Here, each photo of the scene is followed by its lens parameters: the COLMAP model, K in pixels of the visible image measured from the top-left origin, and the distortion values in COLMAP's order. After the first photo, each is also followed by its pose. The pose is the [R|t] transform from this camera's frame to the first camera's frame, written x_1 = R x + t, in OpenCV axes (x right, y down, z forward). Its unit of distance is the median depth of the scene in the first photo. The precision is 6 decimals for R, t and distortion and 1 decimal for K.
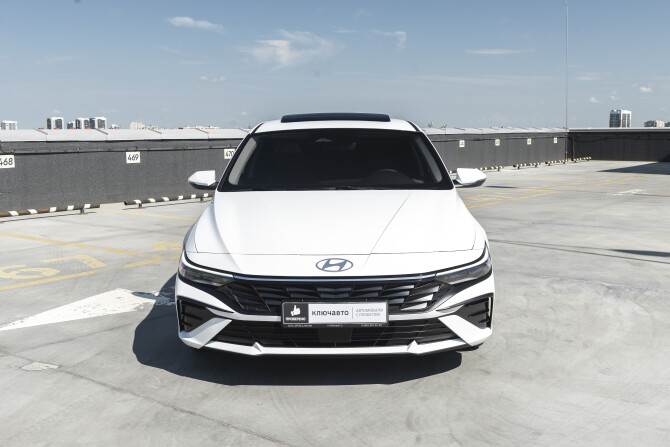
lens RADIAL K [[774.3, 0, 331.7], [0, 774.3, 249.4], [0, 0, 1]] dist [-0.014382, 0.000000]
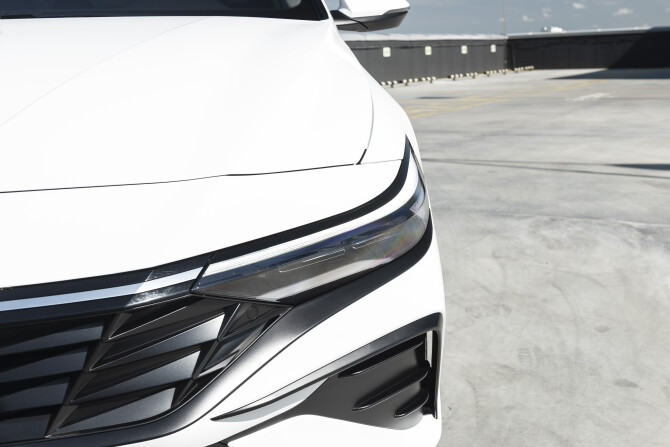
lens RADIAL K [[774.3, 0, 335.3], [0, 774.3, 223.3], [0, 0, 1]] dist [-0.014382, 0.000000]
pose [[0.995059, -0.053891, 0.083387, 0.098086], [0.049580, 0.997367, 0.052928, 0.004449], [-0.086020, -0.048532, 0.995111, 0.476825]]
